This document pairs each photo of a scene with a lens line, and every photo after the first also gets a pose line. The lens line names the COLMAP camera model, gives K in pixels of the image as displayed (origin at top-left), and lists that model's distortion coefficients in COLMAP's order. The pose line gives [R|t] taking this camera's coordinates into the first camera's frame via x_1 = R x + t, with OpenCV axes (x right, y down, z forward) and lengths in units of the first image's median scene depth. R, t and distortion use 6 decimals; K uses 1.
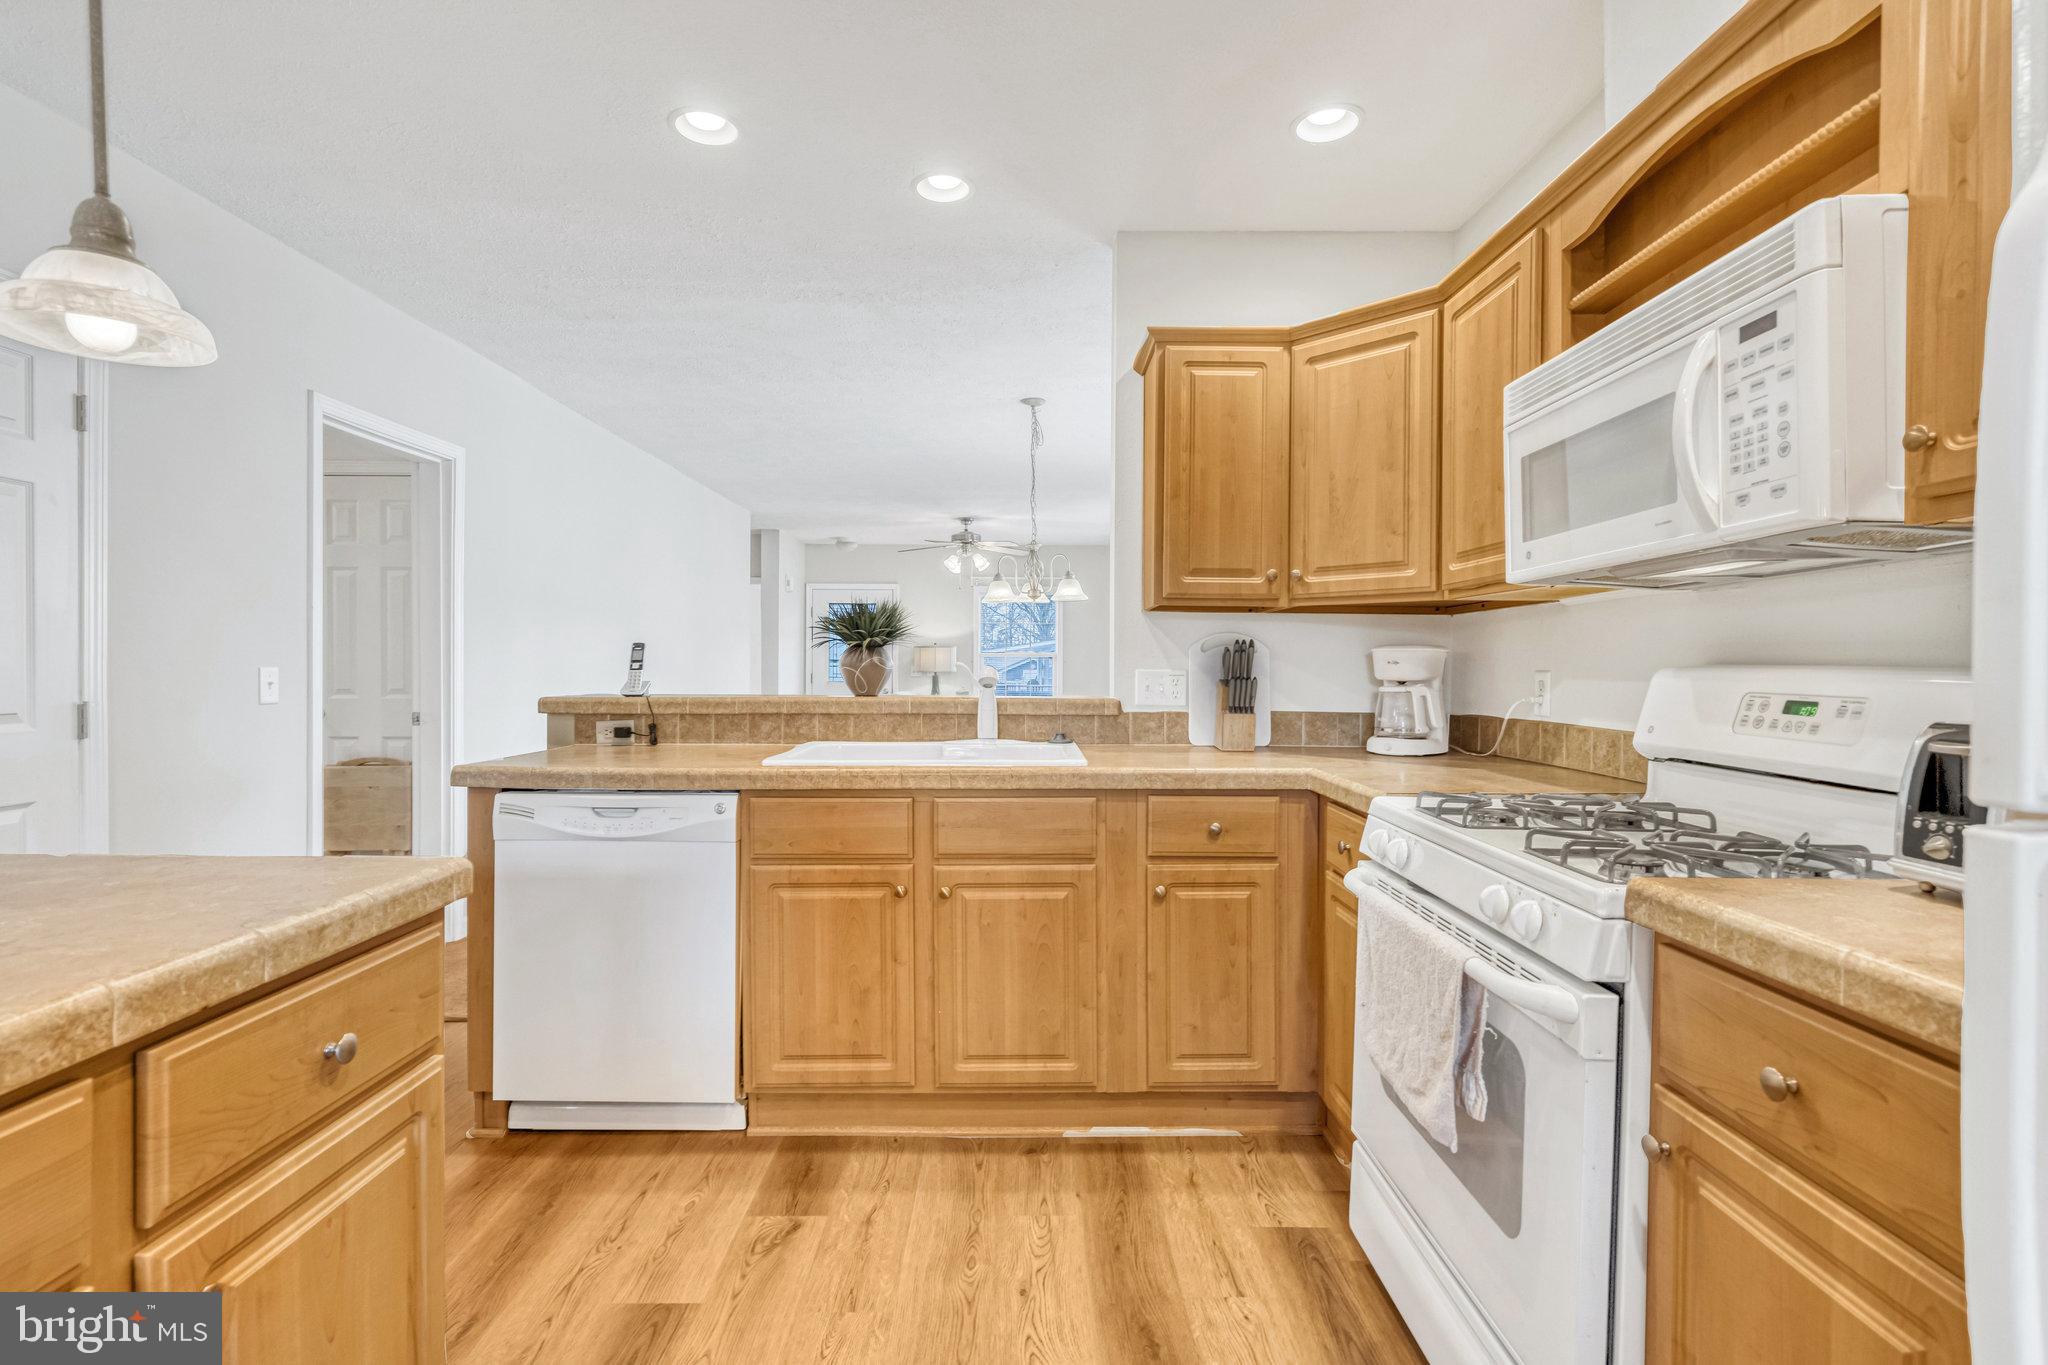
lens RADIAL K [[937.0, 0, 1016.0], [0, 937.0, 669.4], [0, 0, 1]] dist [-0.002962, 0.000001]
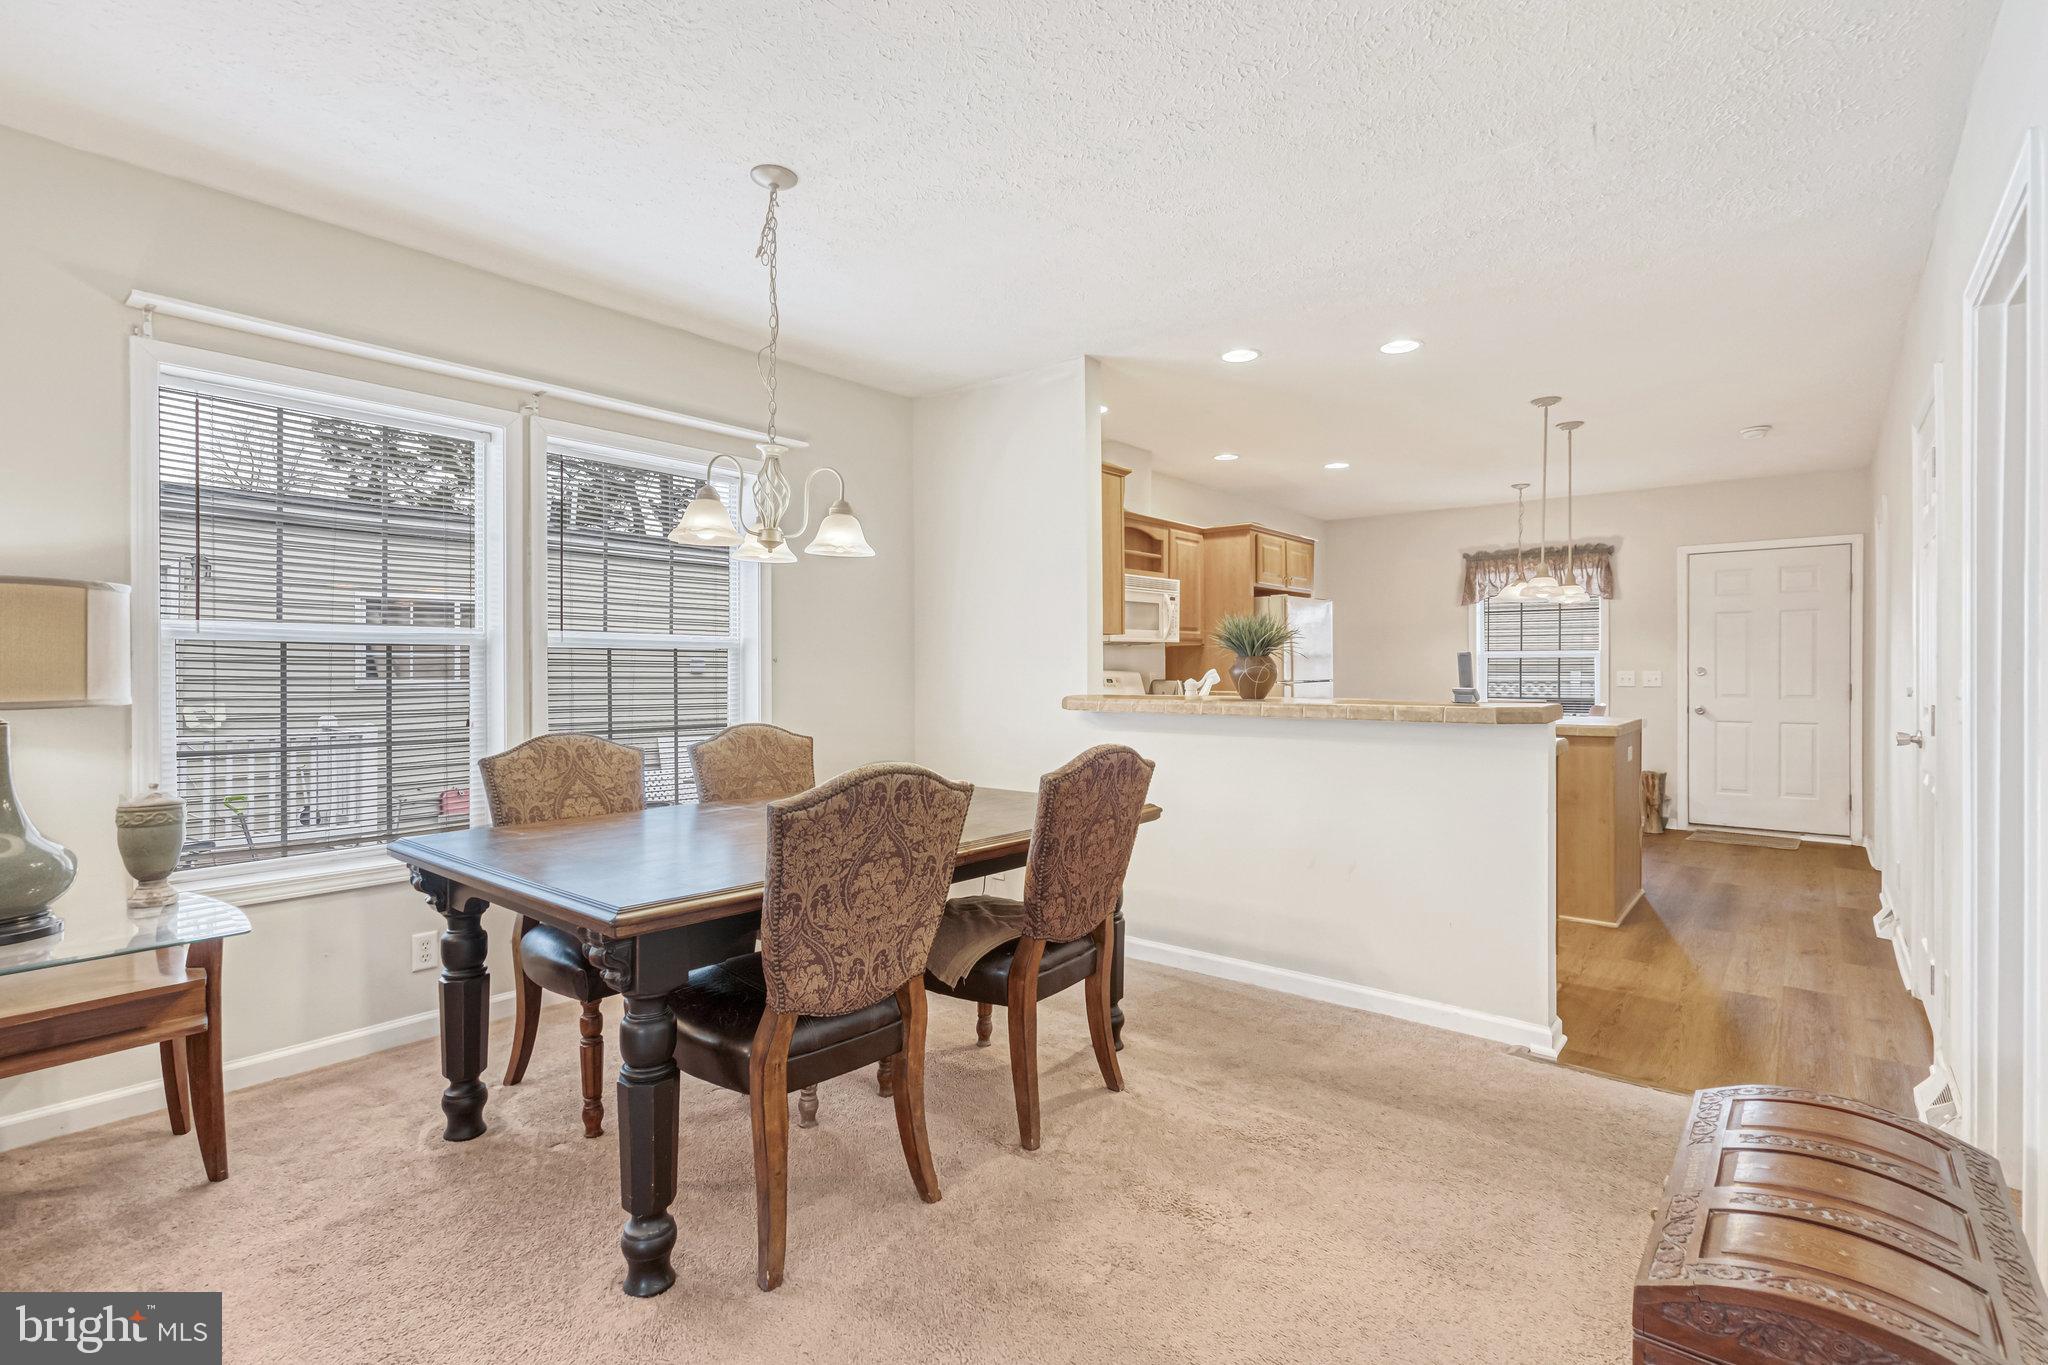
lens RADIAL K [[958.7, 0, 999.2], [0, 958.7, 674.9], [0, 0, 1]] dist [0.000568, 0.000490]
pose [[-0.754040, -0.011385, 0.656729, -0.903194], [-0.001910, 0.999884, 0.015141, -0.026766], [-0.656825, 0.010162, -0.753974, 2.706439]]
